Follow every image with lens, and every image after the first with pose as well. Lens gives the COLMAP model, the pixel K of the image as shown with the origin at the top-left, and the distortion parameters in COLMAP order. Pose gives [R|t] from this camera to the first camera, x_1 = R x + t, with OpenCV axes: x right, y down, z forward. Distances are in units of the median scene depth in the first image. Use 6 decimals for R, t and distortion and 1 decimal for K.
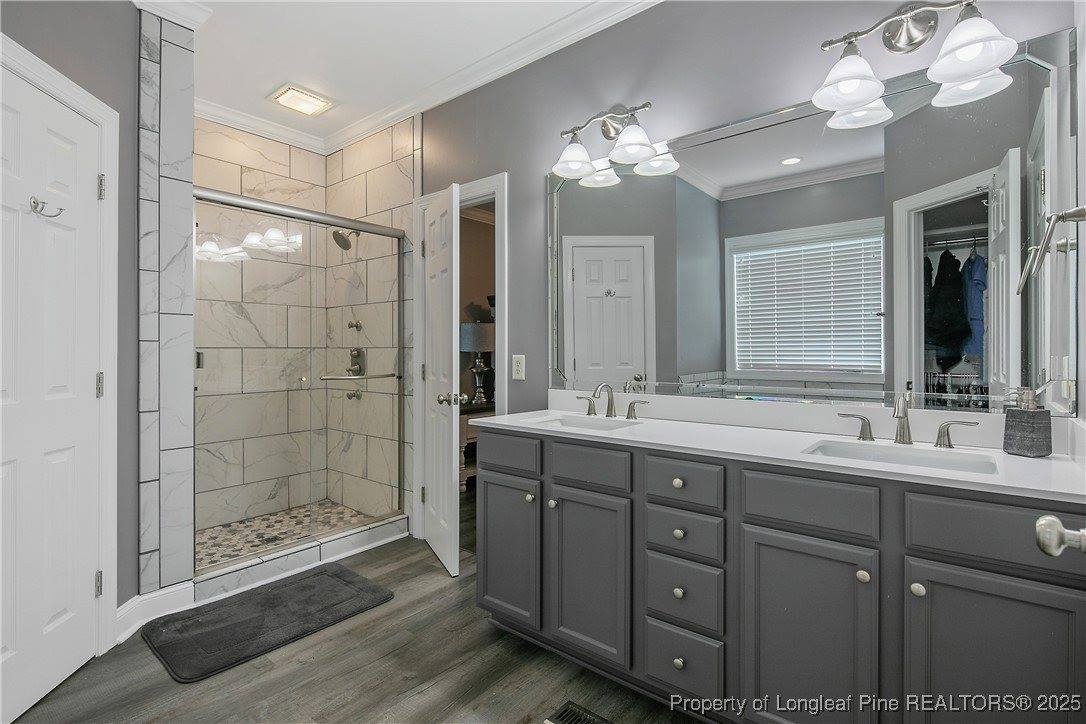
lens RADIAL K [[528.9, 0, 523.5], [0, 528.9, 354.0], [0, 0, 1]] dist [0.002326, -0.004529]
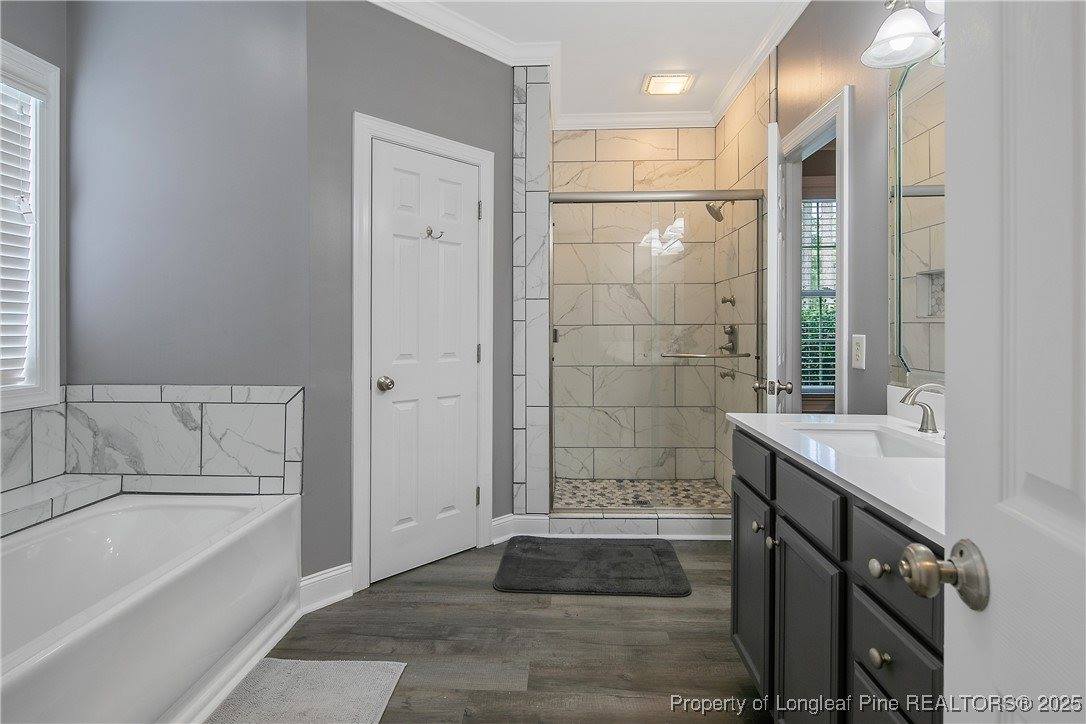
lens RADIAL K [[528.9, 0, 539.8], [0, 528.9, 332.7], [0, 0, 1]] dist [0.002326, -0.004529]
pose [[0.603374, 0.008139, -0.797417, 0.336554], [-0.002179, 0.999961, 0.008558, -0.006389], [0.797456, -0.003426, 0.603368, 0.242308]]
